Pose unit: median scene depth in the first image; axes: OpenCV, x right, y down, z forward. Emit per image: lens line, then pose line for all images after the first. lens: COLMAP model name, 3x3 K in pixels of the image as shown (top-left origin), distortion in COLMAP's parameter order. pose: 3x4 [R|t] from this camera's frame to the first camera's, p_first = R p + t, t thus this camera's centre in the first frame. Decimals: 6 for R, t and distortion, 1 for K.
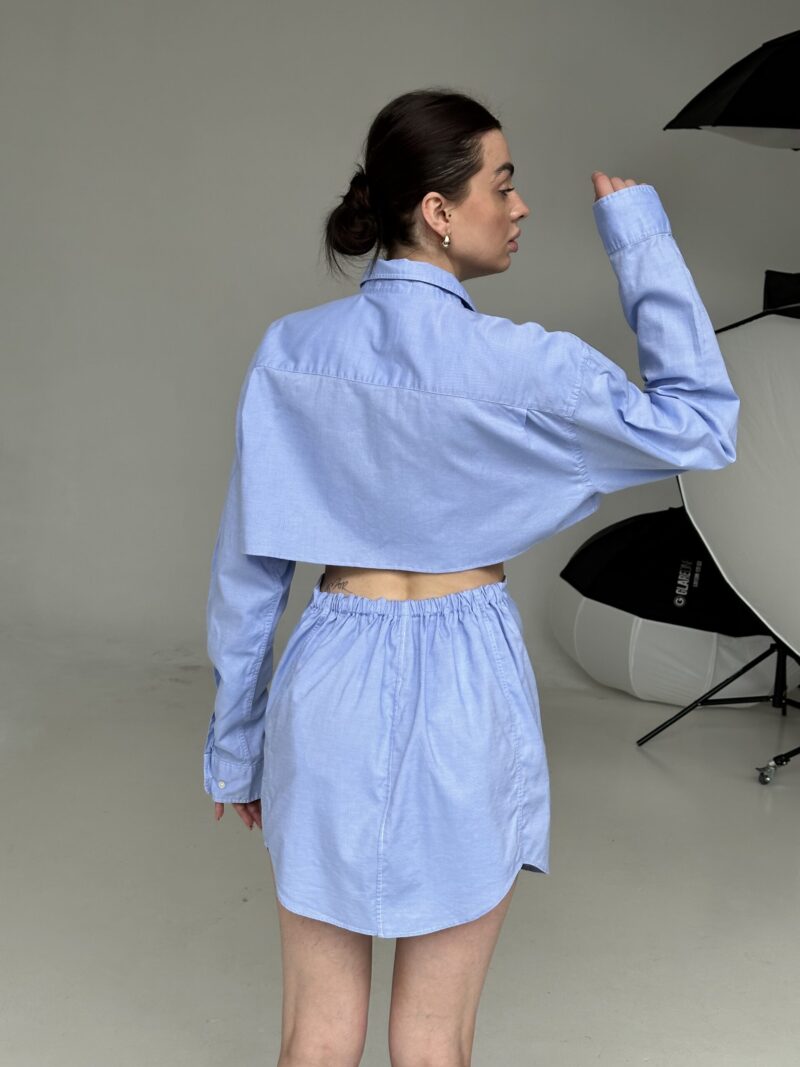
lens RADIAL K [[1492.5, 0, 404.8], [0, 1492.5, 530.9], [0, 0, 1]] dist [0.211166, 0.000000]
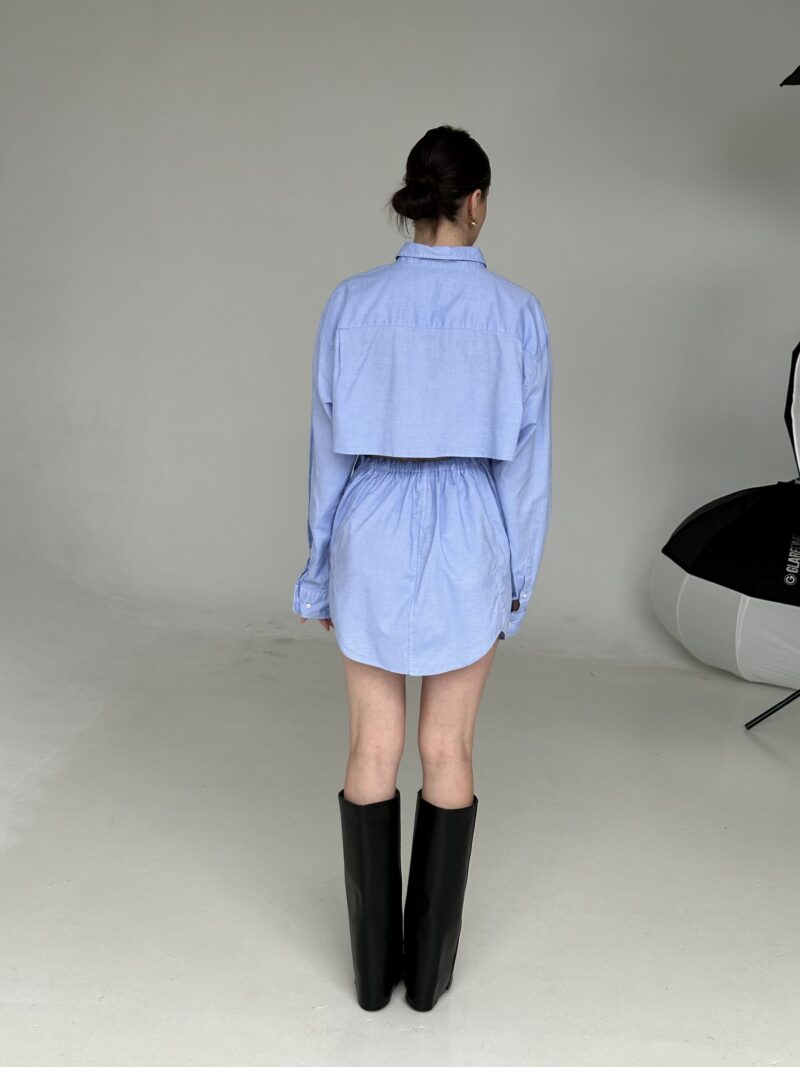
lens RADIAL K [[1492.5, 0, 375.5], [0, 1492.5, 522.5], [0, 0, 1]] dist [0.211166, 0.000000]
pose [[0.997404, -0.007989, -0.071566, 0.058091], [0.008814, 0.999898, 0.011216, 0.091640], [0.071469, -0.011818, 0.997373, -0.534701]]
